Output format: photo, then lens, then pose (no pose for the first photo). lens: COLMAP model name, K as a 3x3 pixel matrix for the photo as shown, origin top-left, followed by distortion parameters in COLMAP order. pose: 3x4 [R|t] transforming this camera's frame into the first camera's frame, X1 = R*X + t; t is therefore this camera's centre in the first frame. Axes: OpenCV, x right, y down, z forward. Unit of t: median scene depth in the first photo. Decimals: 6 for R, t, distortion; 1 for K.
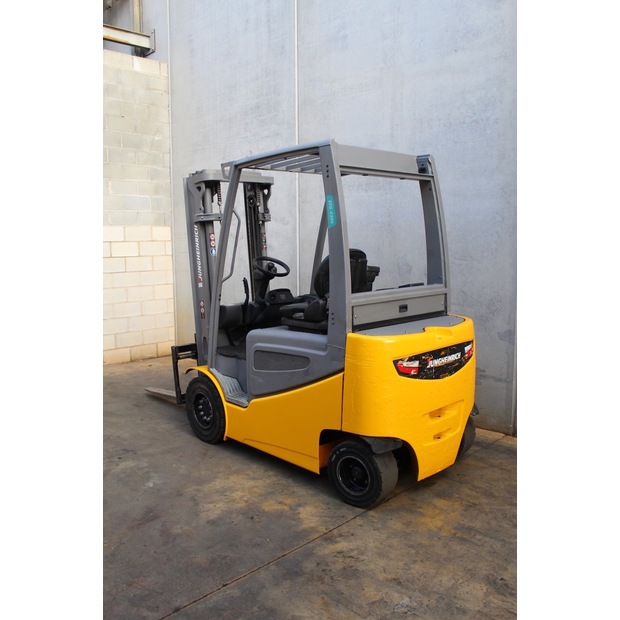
lens RADIAL K [[576.6, 0, 310.9], [0, 576.6, 310.3], [0, 0, 1]] dist [-0.066659, 0.000000]
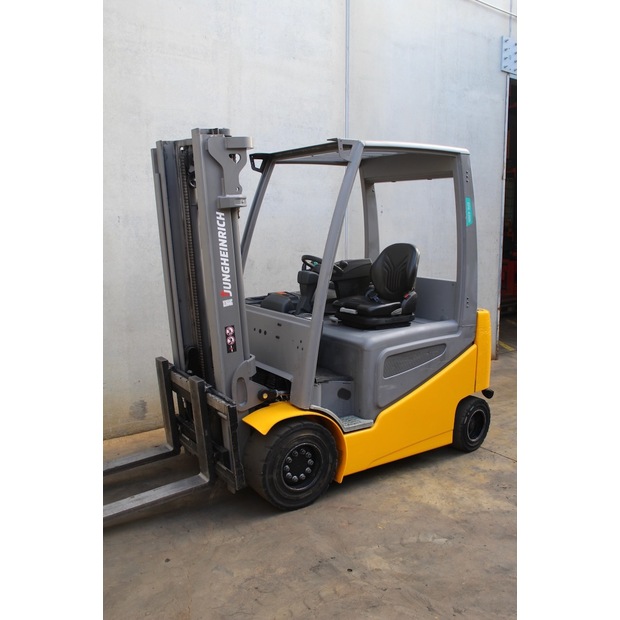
lens RADIAL K [[576.6, 0, 307.9], [0, 576.6, 312.2], [0, 0, 1]] dist [-0.066659, 0.000000]
pose [[0.164894, -0.135505, 0.976959, -0.812976], [0.117679, 0.986145, 0.116917, -0.098700], [-0.979266, 0.095689, 0.178555, 0.778781]]
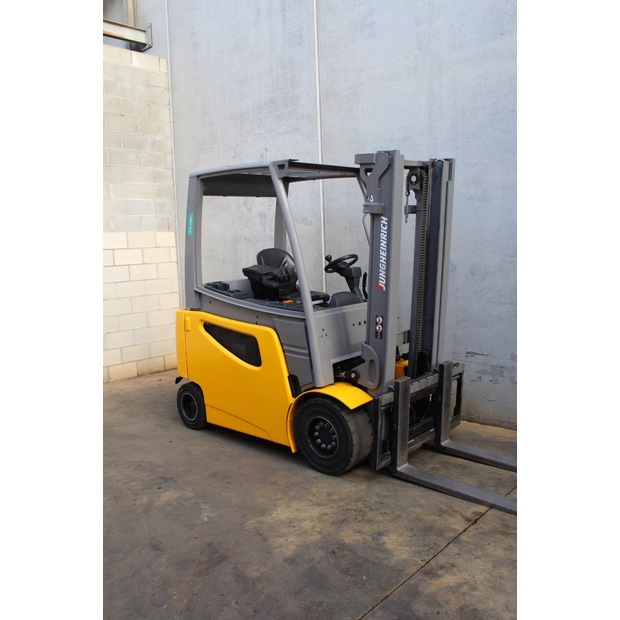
lens RADIAL K [[576.6, 0, 312.1], [0, 576.6, 308.9], [0, 0, 1]] dist [-0.066659, 0.000000]
pose [[0.998178, -0.033695, 0.050059, -0.113929], [0.034189, 0.999374, -0.009048, -0.004528], [-0.049722, 0.010743, 0.998705, 0.079333]]
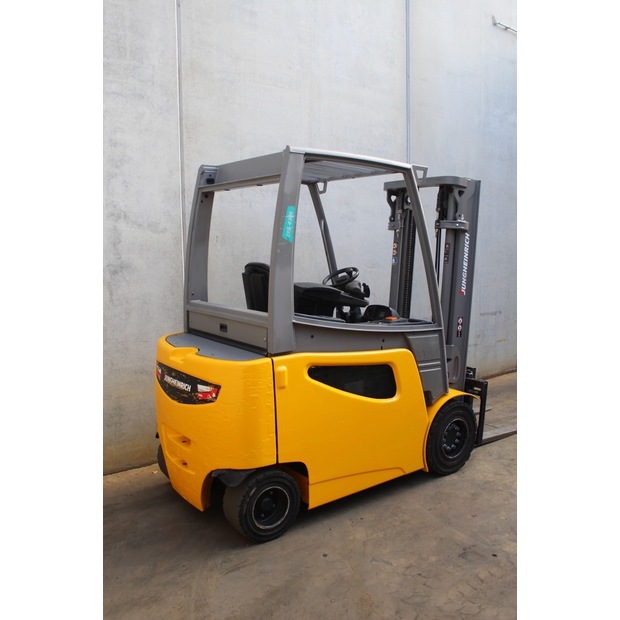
lens RADIAL K [[576.6, 0, 311.0], [0, 576.6, 311.0], [0, 0, 1]] dist [-0.066659, 0.000000]
pose [[0.125053, -0.109162, 0.986126, -0.893758], [0.134033, 0.986676, 0.092226, -0.122051], [-0.983055, 0.120640, 0.138018, 0.942545]]
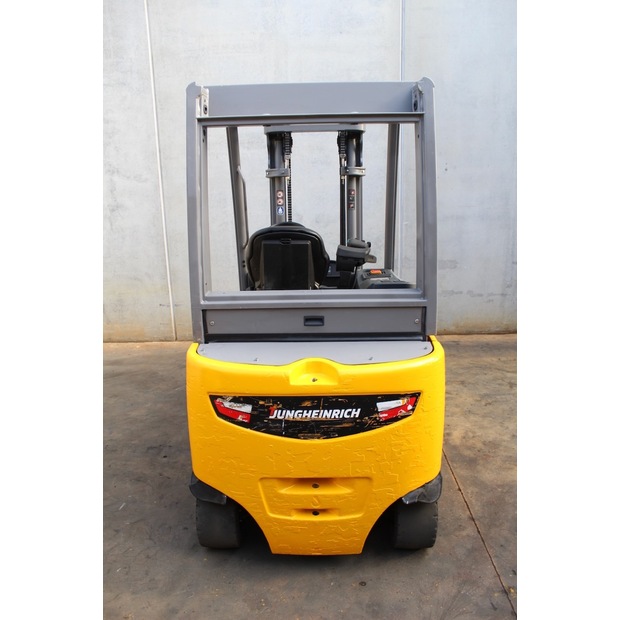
lens RADIAL K [[503.4, 0, 308.8], [0, 503.4, 312.6], [0, 0, 1]] dist [-0.119472, 0.082490]
pose [[0.715213, -0.194369, 0.671335, -0.561877], [0.105544, 0.979572, 0.171170, -0.059940], [-0.690891, -0.051568, 0.721118, 0.258877]]
